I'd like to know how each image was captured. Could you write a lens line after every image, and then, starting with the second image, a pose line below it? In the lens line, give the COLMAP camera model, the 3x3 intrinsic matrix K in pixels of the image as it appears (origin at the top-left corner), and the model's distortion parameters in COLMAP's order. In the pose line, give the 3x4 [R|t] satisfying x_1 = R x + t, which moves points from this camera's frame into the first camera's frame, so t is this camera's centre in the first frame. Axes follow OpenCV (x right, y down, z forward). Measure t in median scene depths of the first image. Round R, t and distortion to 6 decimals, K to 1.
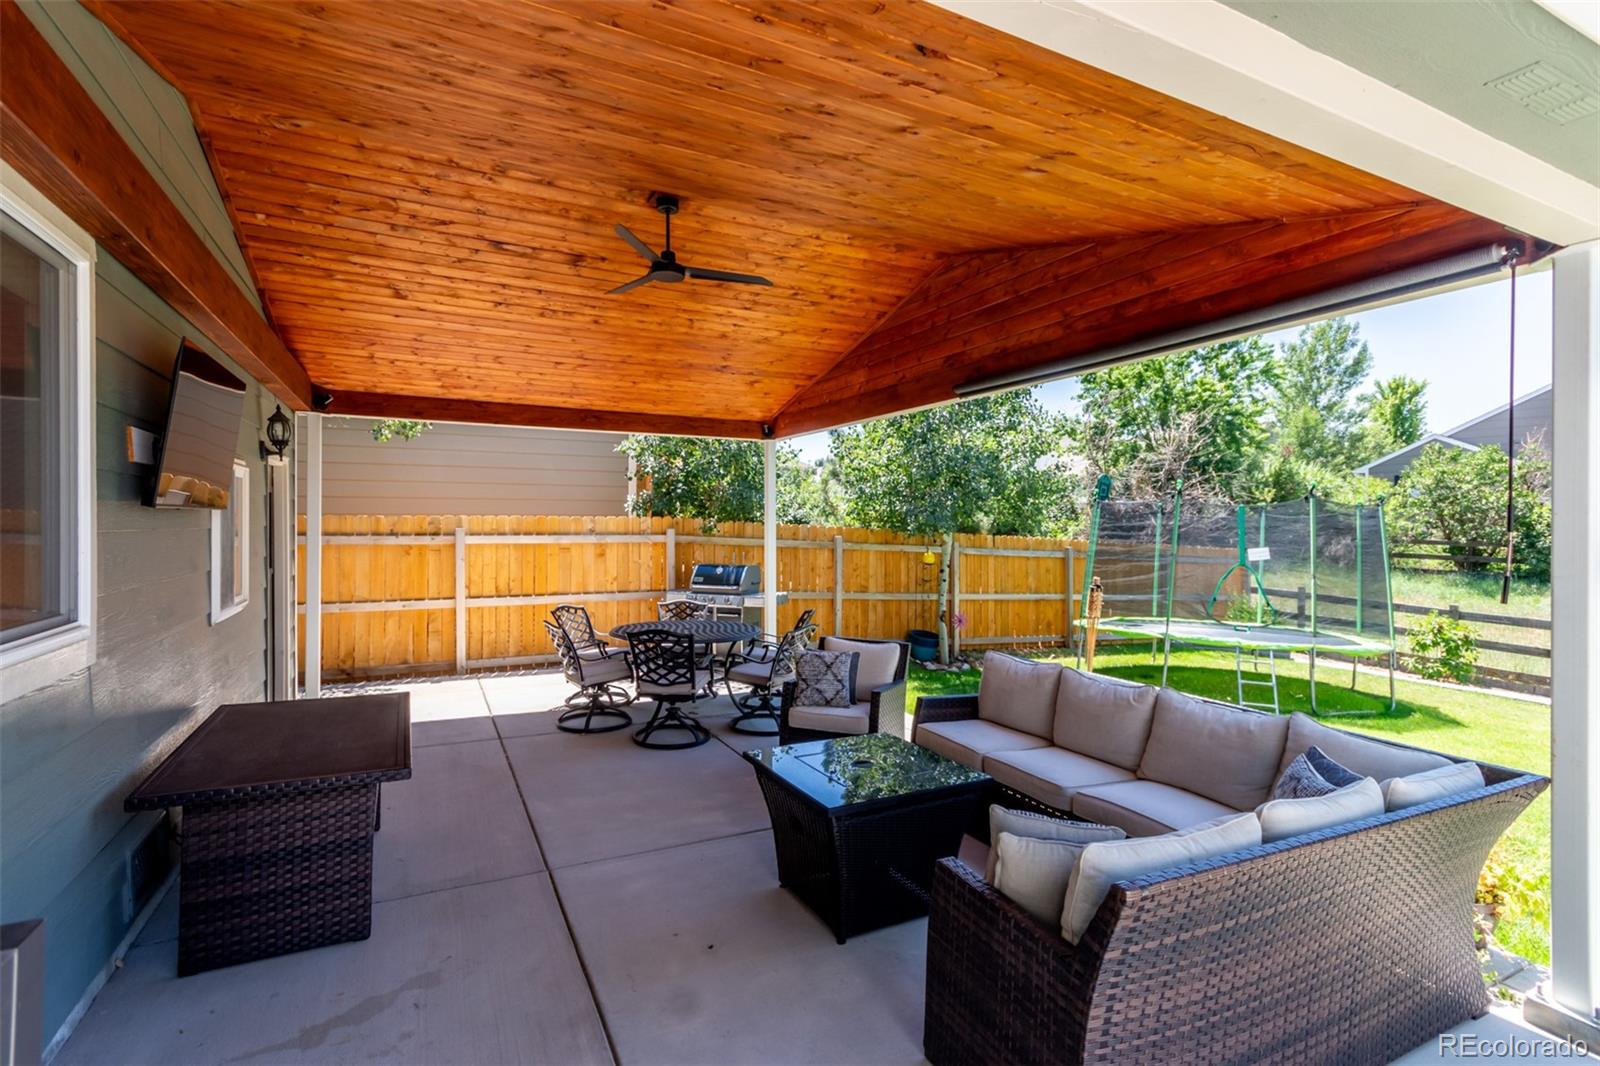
lens RADIAL K [[745.5, 0, 797.0], [0, 745.5, 527.0], [0, 0, 1]] dist [-0.001050, -0.000484]
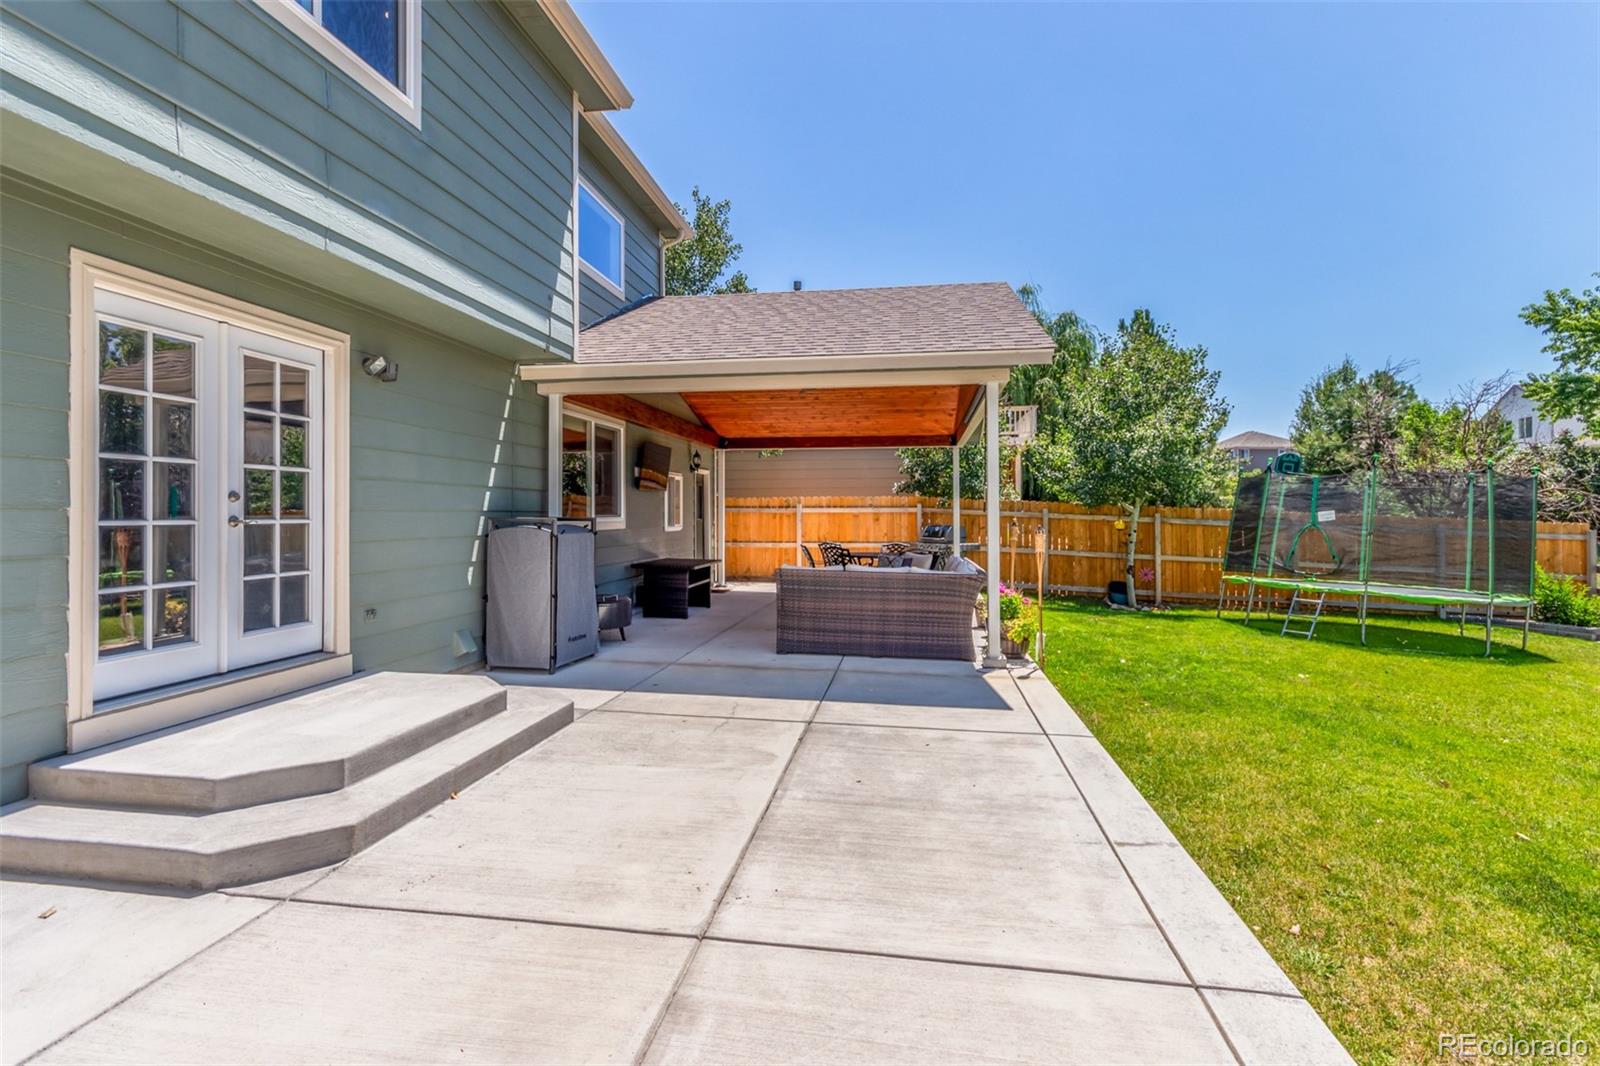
lens RADIAL K [[745.5, 0, 797.0], [0, 745.5, 527.0], [0, 0, 1]] dist [-0.001050, -0.000484]
pose [[0.810143, 0.004511, -0.586215, 0.617291], [0.001655, 0.999949, 0.009981, 0.040296], [0.586230, -0.009057, 0.810094, -0.485690]]
